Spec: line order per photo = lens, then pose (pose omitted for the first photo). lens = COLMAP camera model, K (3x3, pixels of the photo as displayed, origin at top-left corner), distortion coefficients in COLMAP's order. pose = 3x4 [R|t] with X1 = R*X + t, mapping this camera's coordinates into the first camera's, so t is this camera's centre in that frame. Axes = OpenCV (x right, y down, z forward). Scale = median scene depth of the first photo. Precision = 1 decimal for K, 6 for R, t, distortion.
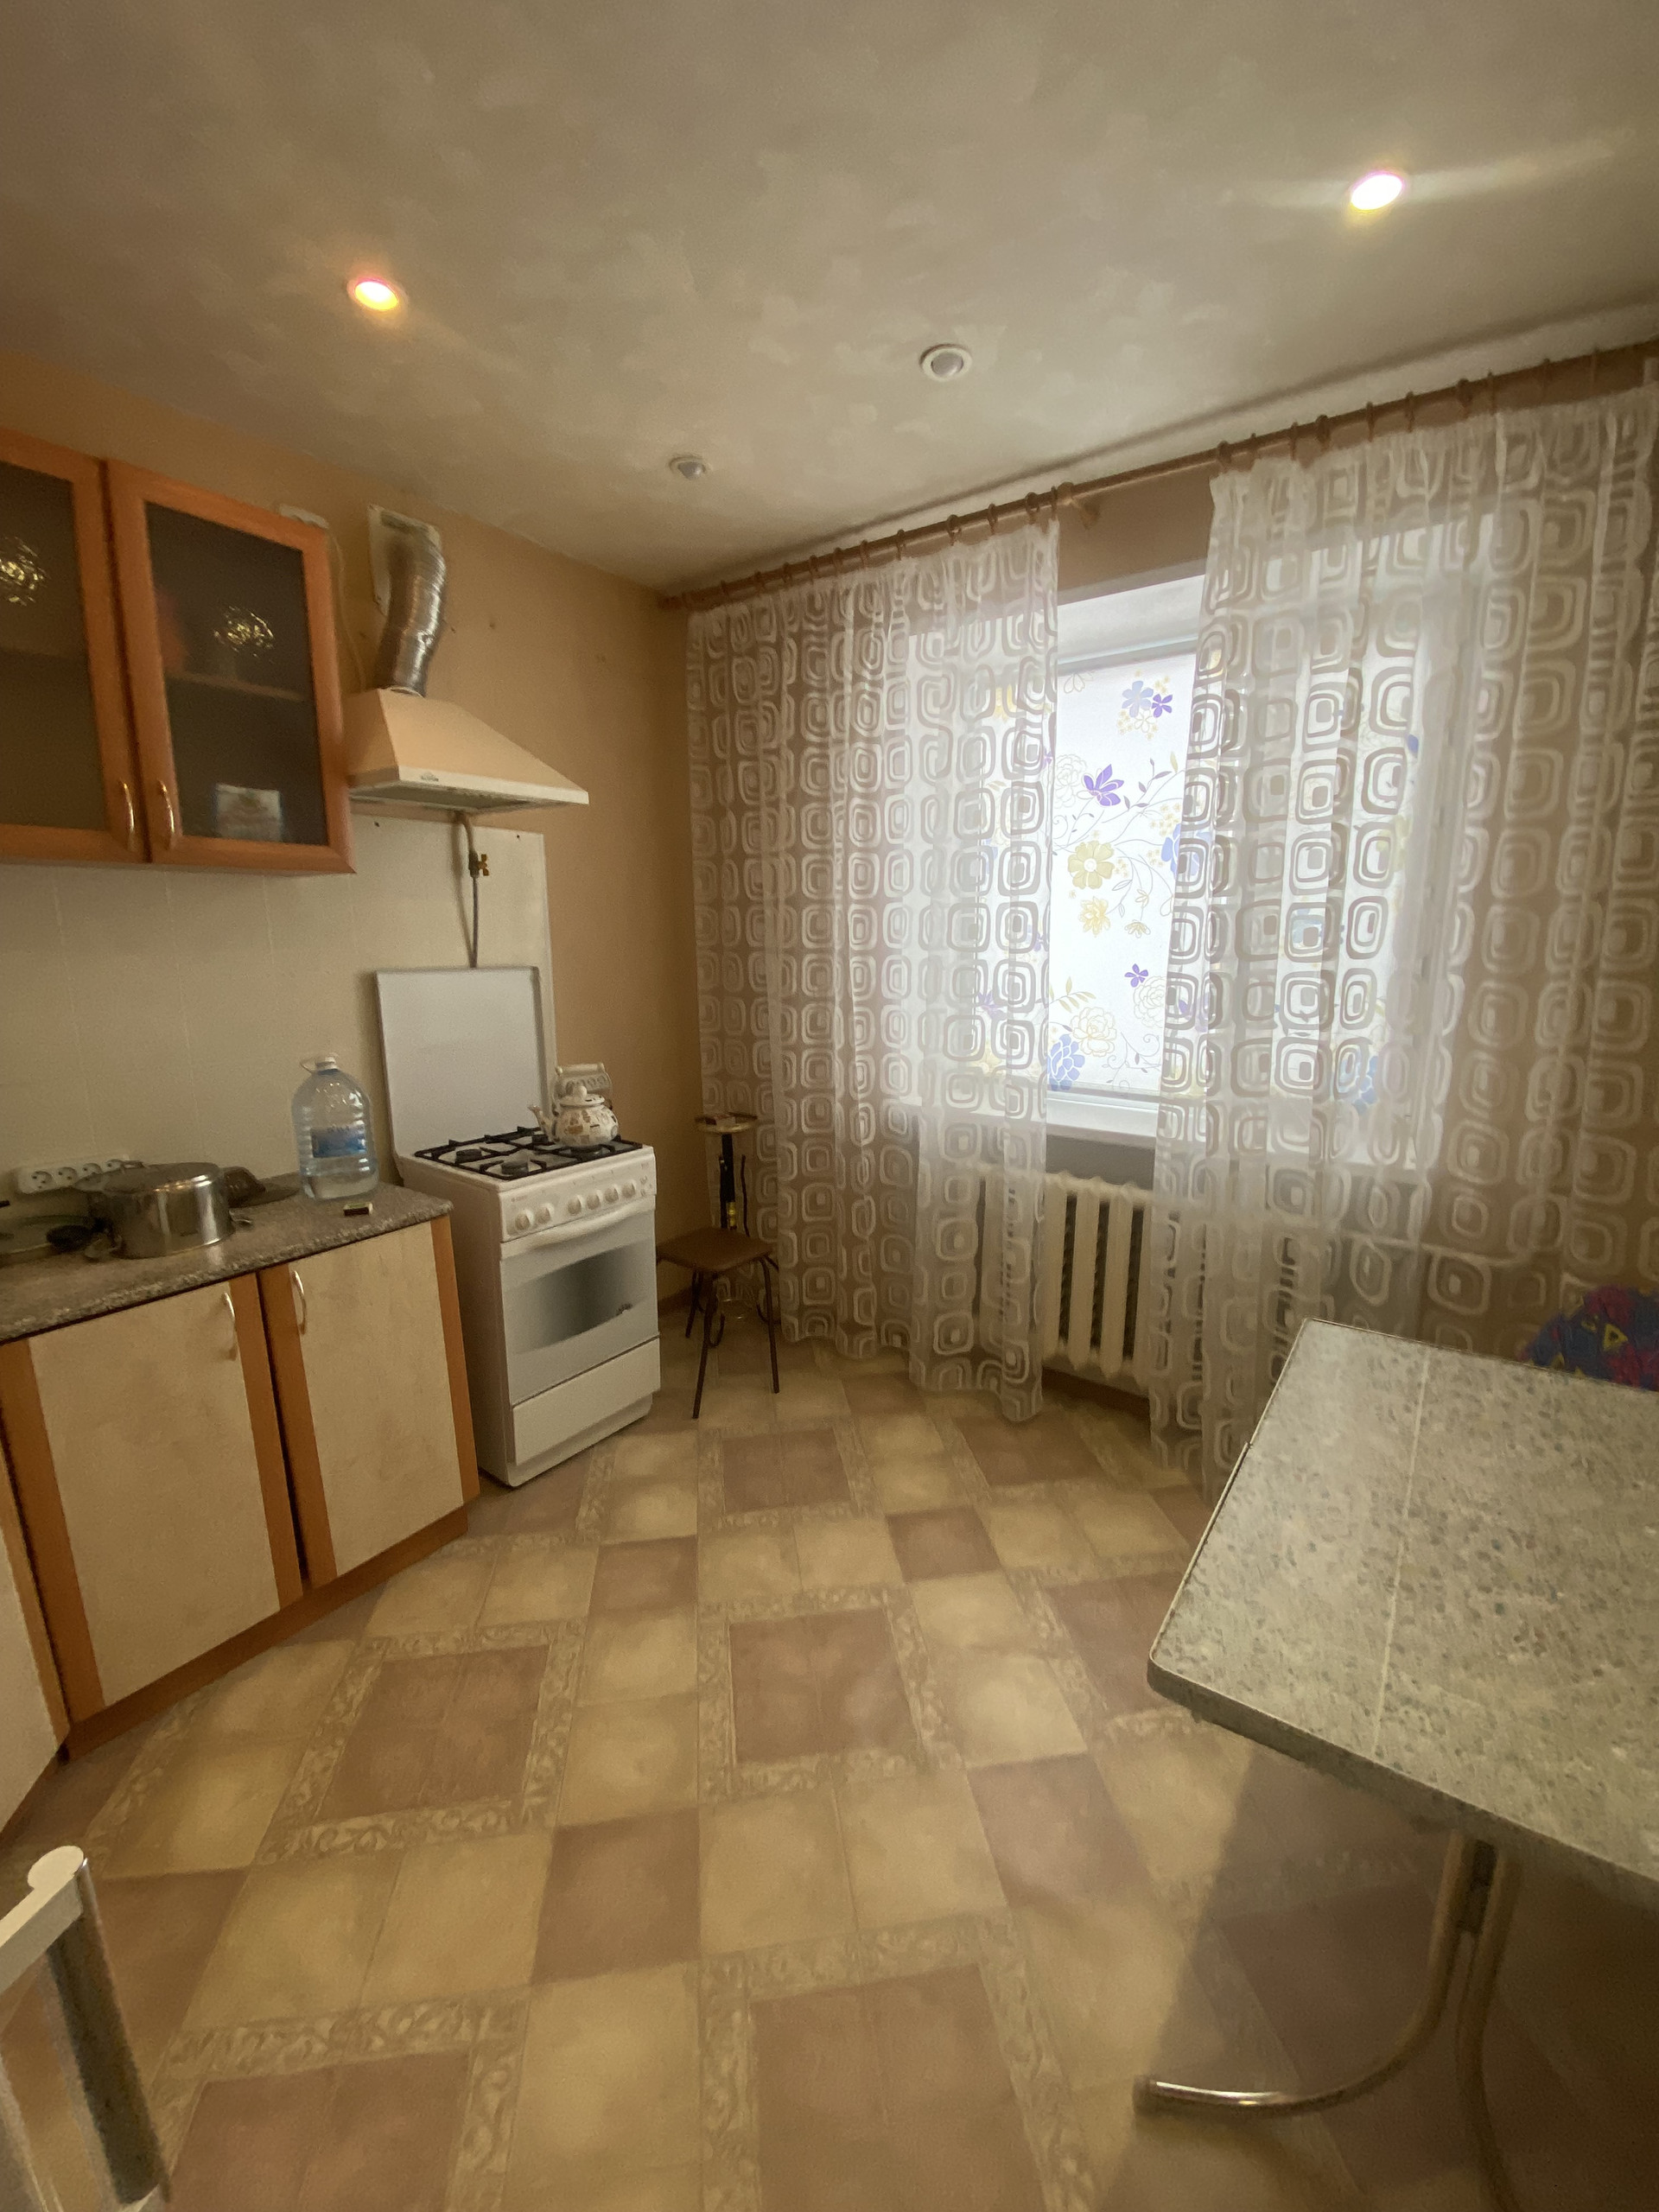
lens RADIAL K [[900.4, 0, 829.5], [0, 900.4, 1106.0], [0, 0, 1]] dist [0.044323, -0.037210]
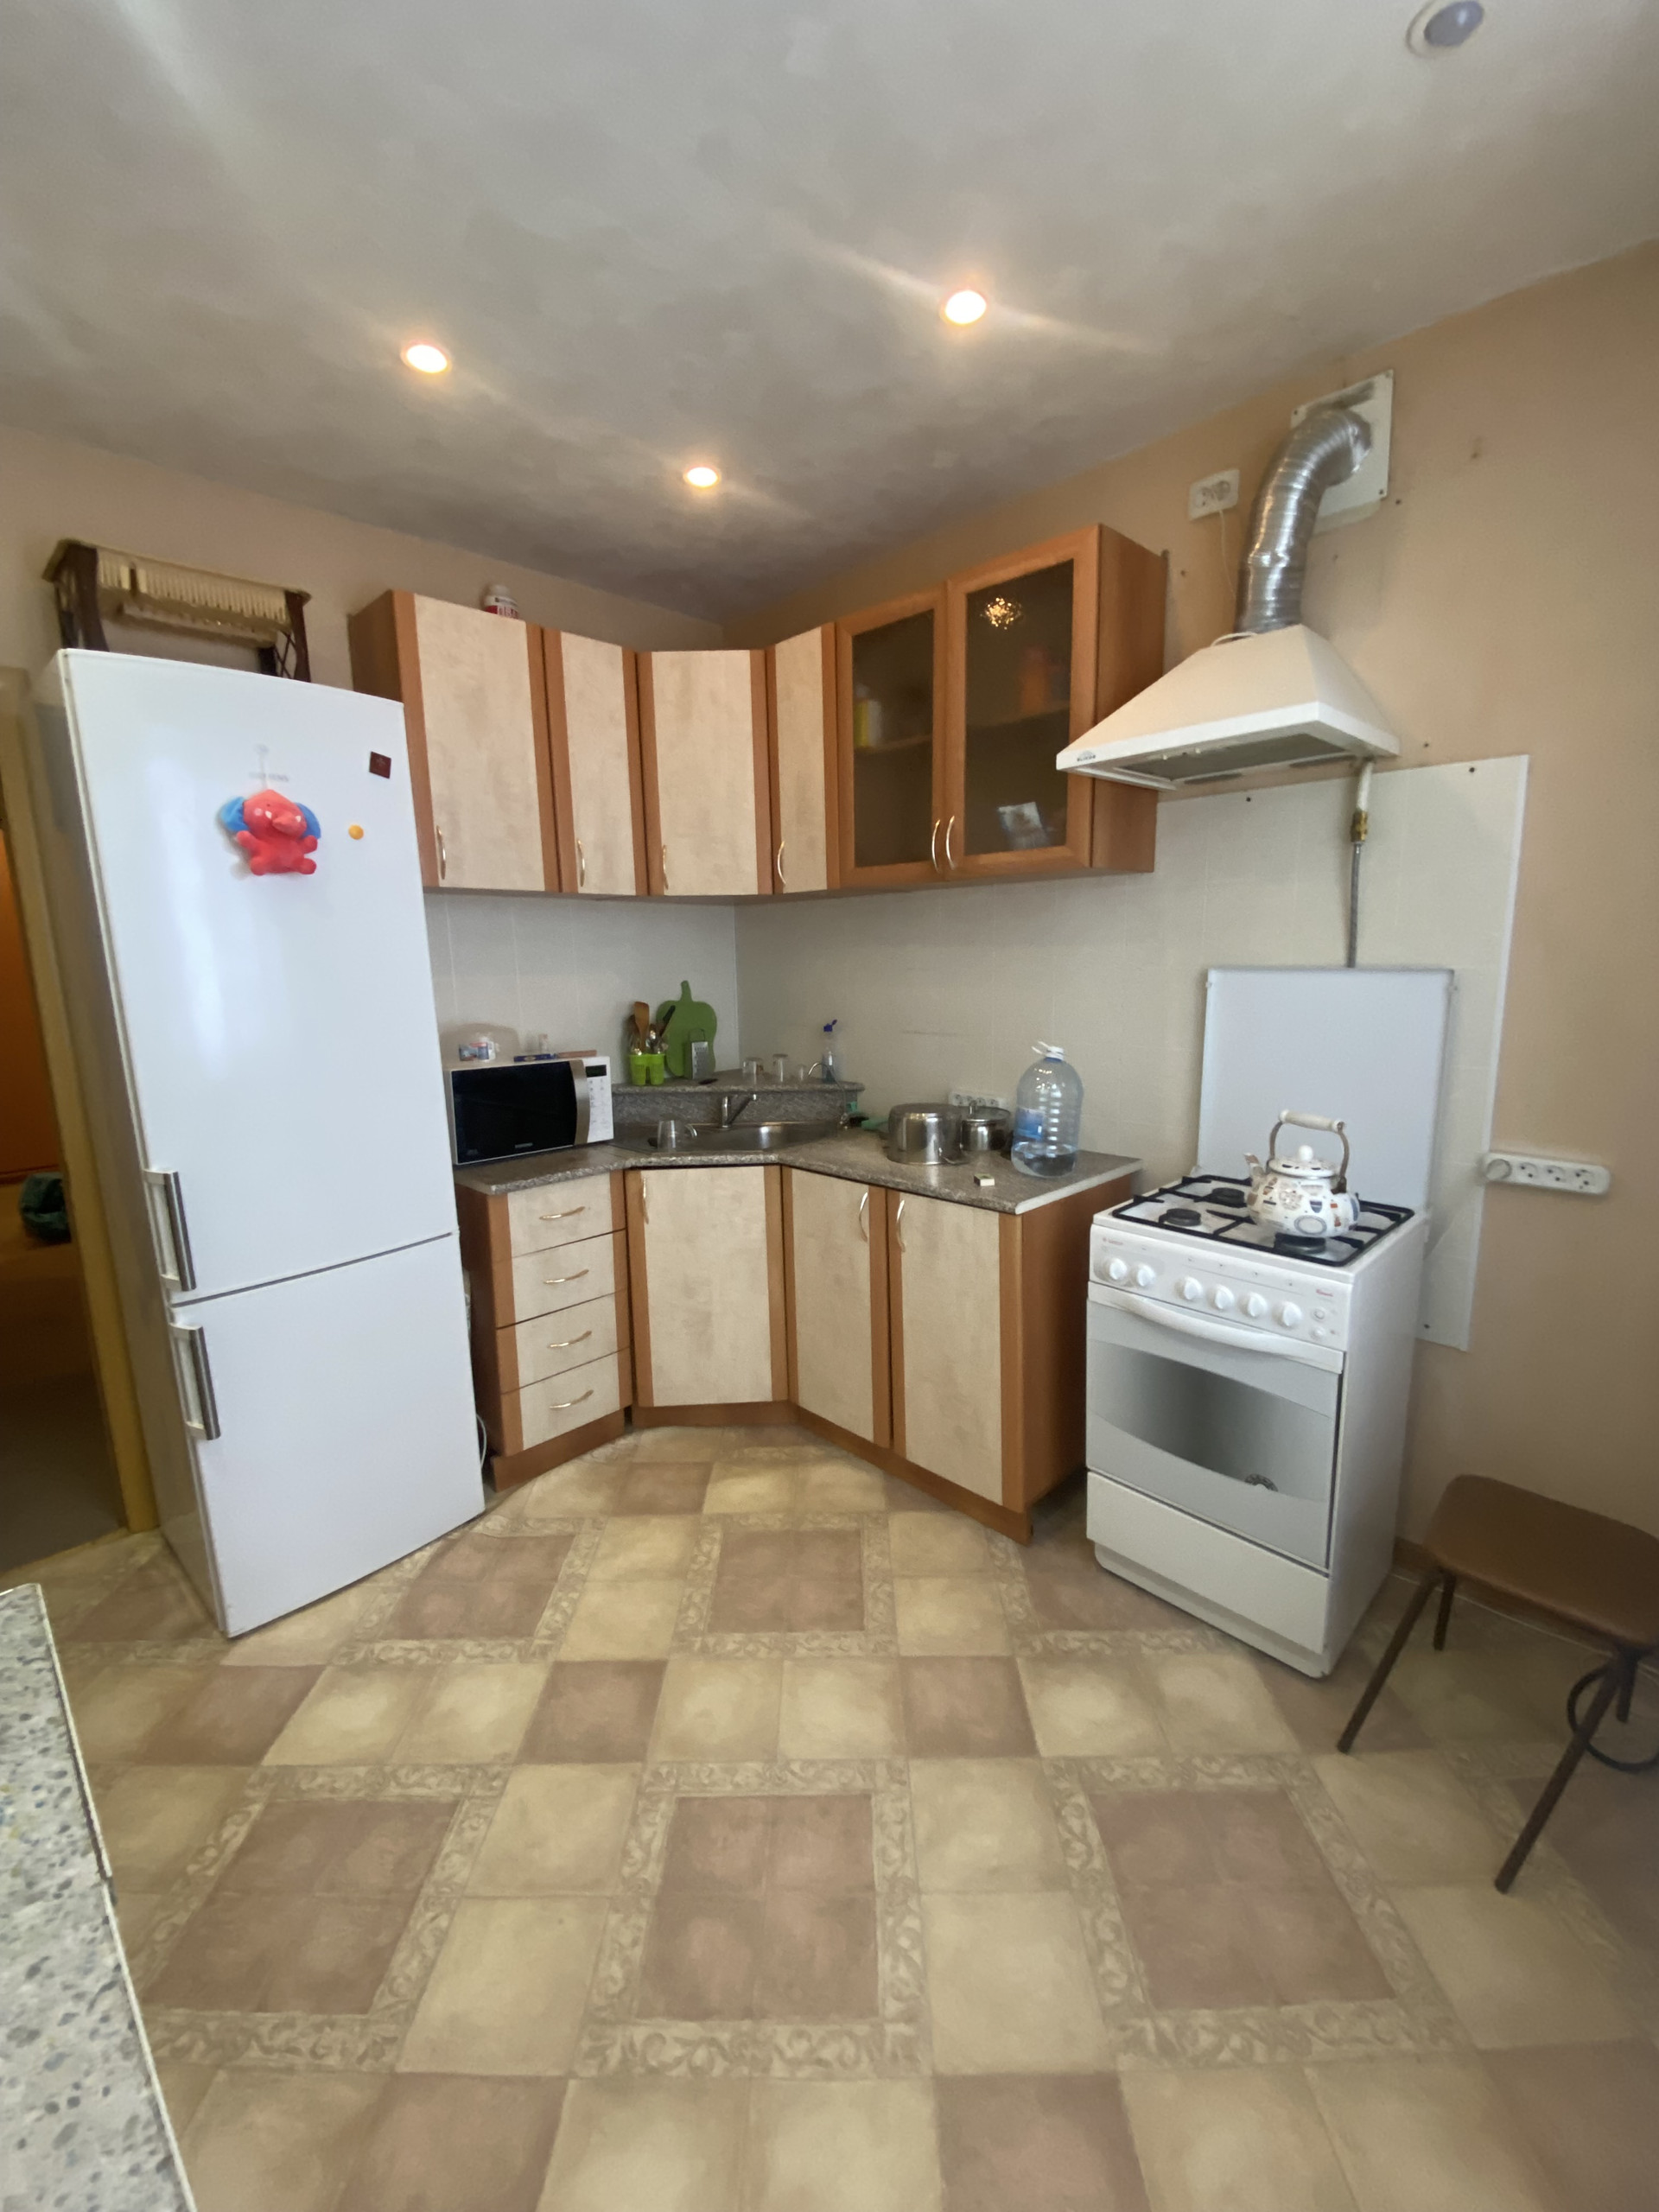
lens RADIAL K [[900.4, 0, 829.5], [0, 900.4, 1106.0], [0, 0, 1]] dist [0.044323, -0.037210]
pose [[-0.156209, 0.180270, -0.971134, 0.567056], [-0.171892, 0.963239, 0.206454, -0.169858], [0.972652, 0.199180, -0.119479, 0.950904]]
